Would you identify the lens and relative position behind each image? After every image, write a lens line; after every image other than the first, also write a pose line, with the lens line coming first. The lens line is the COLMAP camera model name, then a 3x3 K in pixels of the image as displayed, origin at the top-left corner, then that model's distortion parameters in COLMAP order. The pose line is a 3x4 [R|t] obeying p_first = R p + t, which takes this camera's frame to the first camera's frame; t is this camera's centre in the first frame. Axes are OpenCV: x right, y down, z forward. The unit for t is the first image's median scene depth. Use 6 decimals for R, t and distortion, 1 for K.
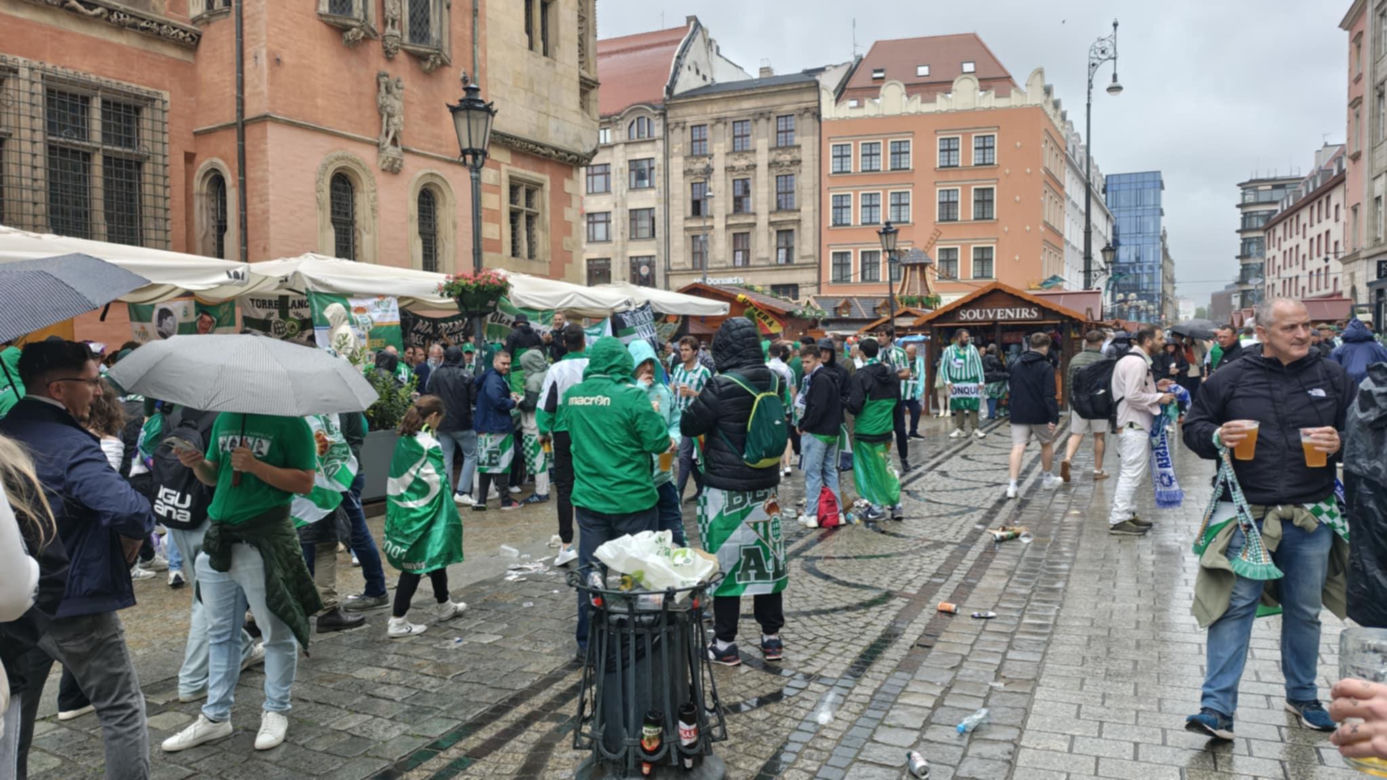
lens RADIAL K [[962.2, 0, 693.5], [0, 962.2, 390.0], [0, 0, 1]] dist [0.036947, -0.003417]
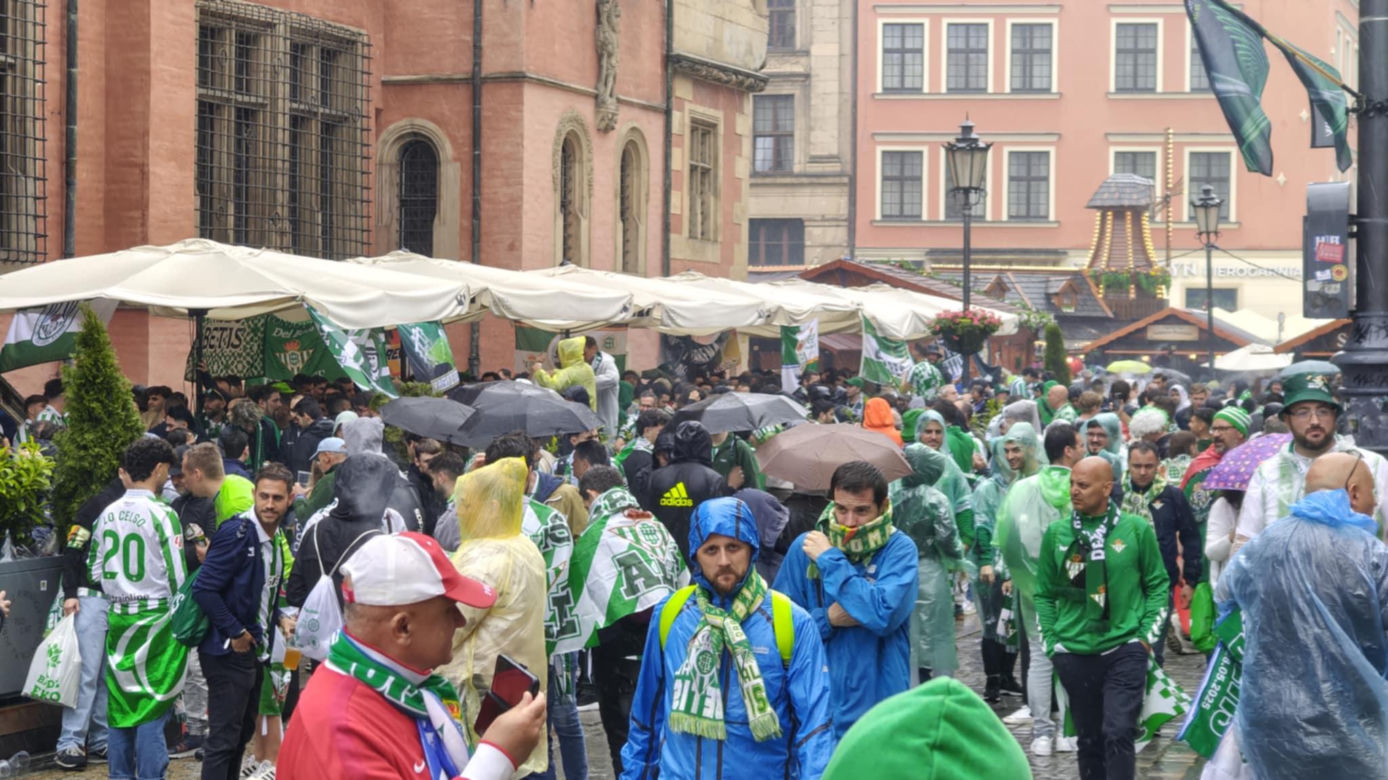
lens RADIAL K [[3267.6, 0, 697.5], [0, 3267.6, 359.4], [0, 0, 1]] dist [0.264407, -0.389940]
pose [[0.979857, 0.017767, 0.198909, -0.241092], [-0.010125, 0.999173, -0.039371, 0.013053], [-0.199444, 0.036564, 0.979227, -0.461677]]
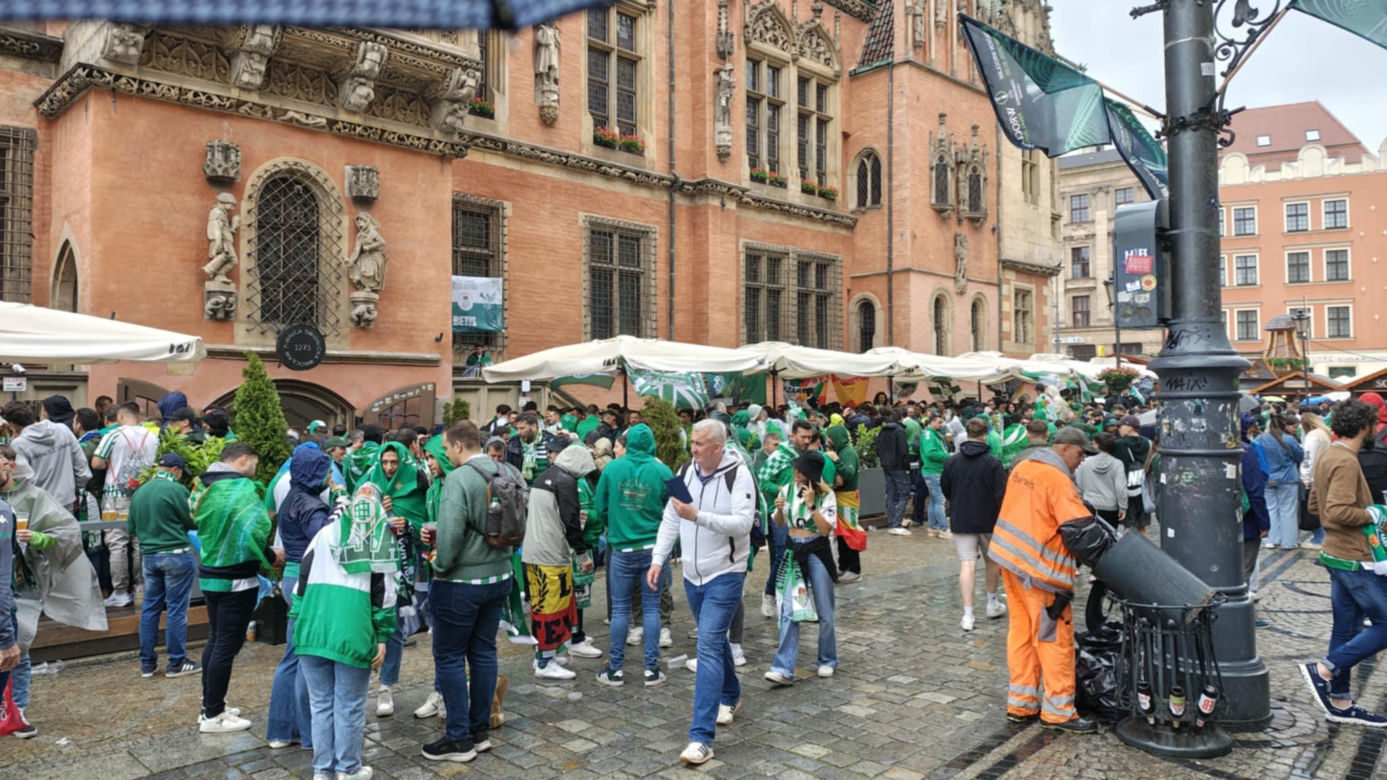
lens RADIAL K [[1013.6, 0, 615.8], [0, 1013.6, 364.2], [0, 0, 1]] dist [0.033811, -0.065866]
pose [[0.957112, -0.003281, -0.289700, -0.123226], [-0.018954, 0.997085, -0.073913, 0.007736], [0.289098, 0.076234, 0.954259, -0.247352]]
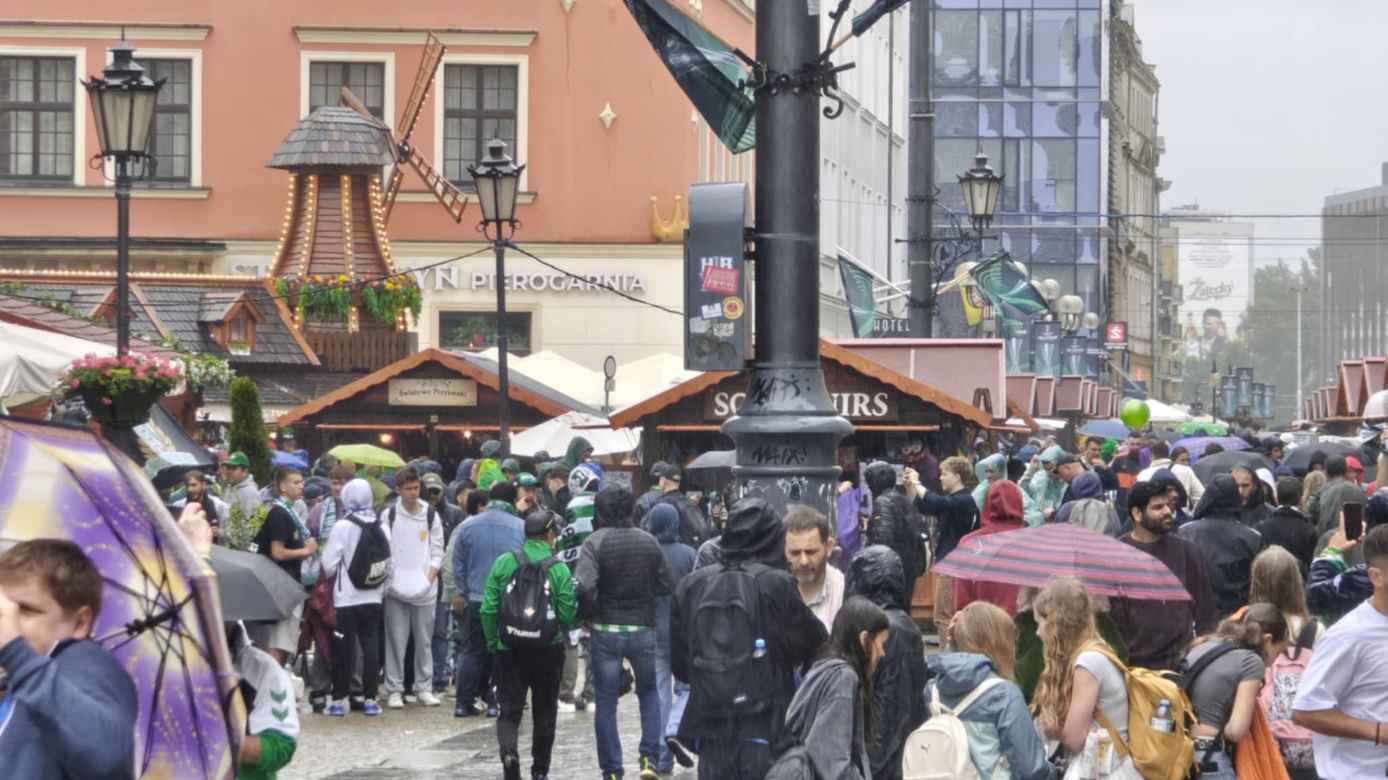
lens RADIAL K [[6687.6, 0, 694.0], [0, 6687.6, 390.0], [0, 0, 1]] dist [1.315426, -2.783170]
pose [[0.924255, 0.017847, 0.381359, -0.307194], [0.000956, 0.998795, -0.049059, 0.021394], [-0.381775, 0.045707, 0.923124, -0.614283]]
